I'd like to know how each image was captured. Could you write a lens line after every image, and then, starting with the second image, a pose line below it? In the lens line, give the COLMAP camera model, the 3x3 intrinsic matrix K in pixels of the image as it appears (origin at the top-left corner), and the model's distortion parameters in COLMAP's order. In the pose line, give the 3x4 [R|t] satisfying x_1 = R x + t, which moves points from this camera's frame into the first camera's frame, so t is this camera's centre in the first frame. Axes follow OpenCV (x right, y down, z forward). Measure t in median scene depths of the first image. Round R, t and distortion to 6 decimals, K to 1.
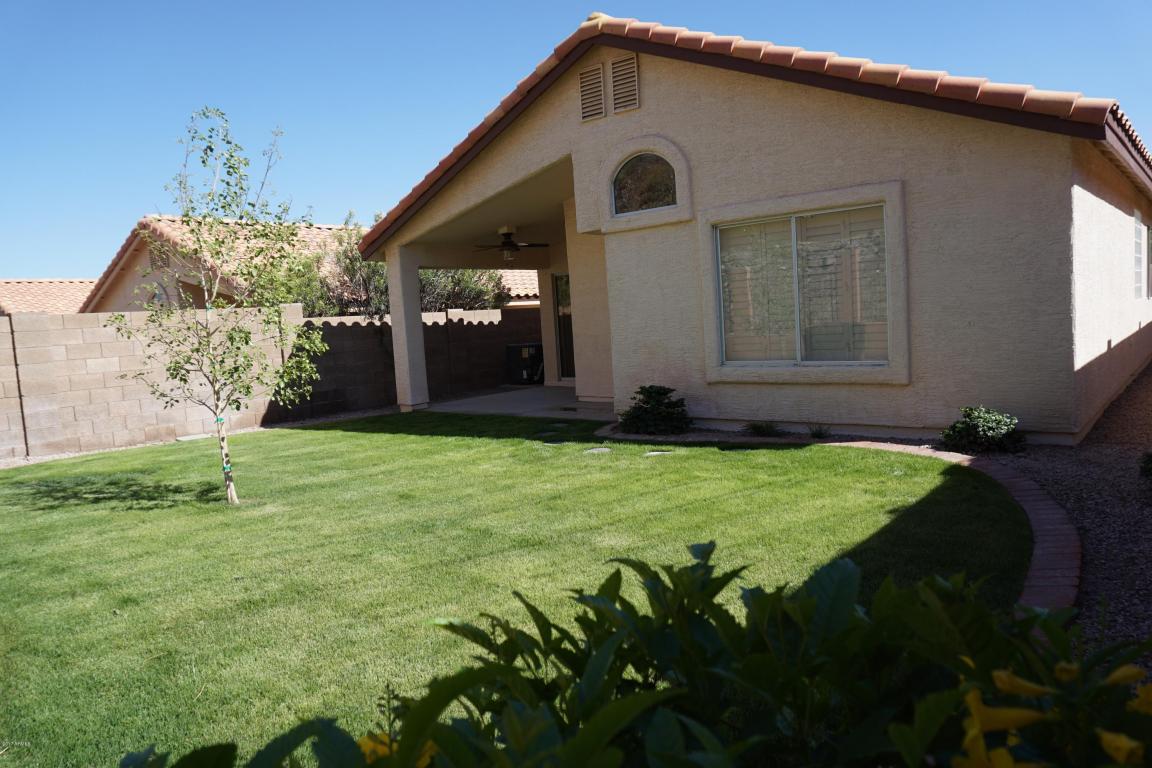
lens RADIAL K [[768.1, 0, 575.9], [0, 768.1, 388.5], [0, 0, 1]] dist [-0.043444, 0.001784]
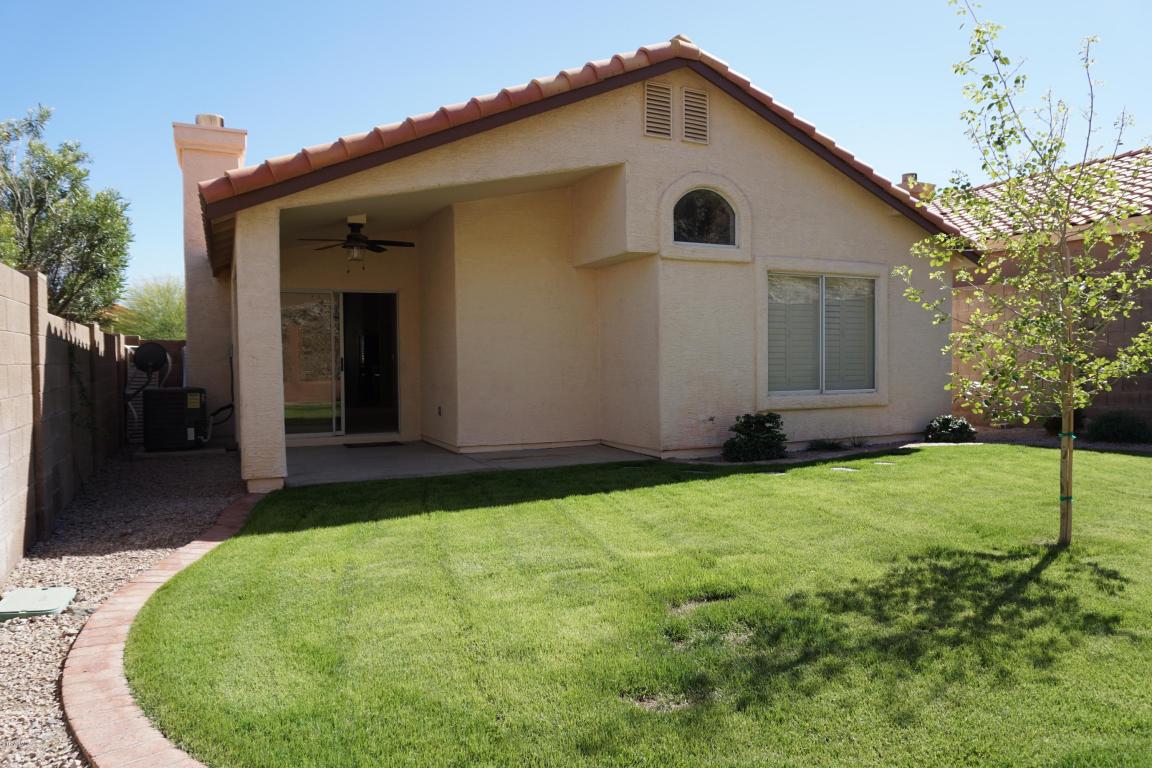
lens RADIAL K [[768.1, 0, 575.6], [0, 768.1, 380.5], [0, 0, 1]] dist [-0.043444, 0.001784]
pose [[0.417345, 0.032078, 0.908182, -0.890357], [0.068245, 0.995448, -0.066521, 0.002740], [-0.906182, 0.089741, 0.413257, 0.748043]]
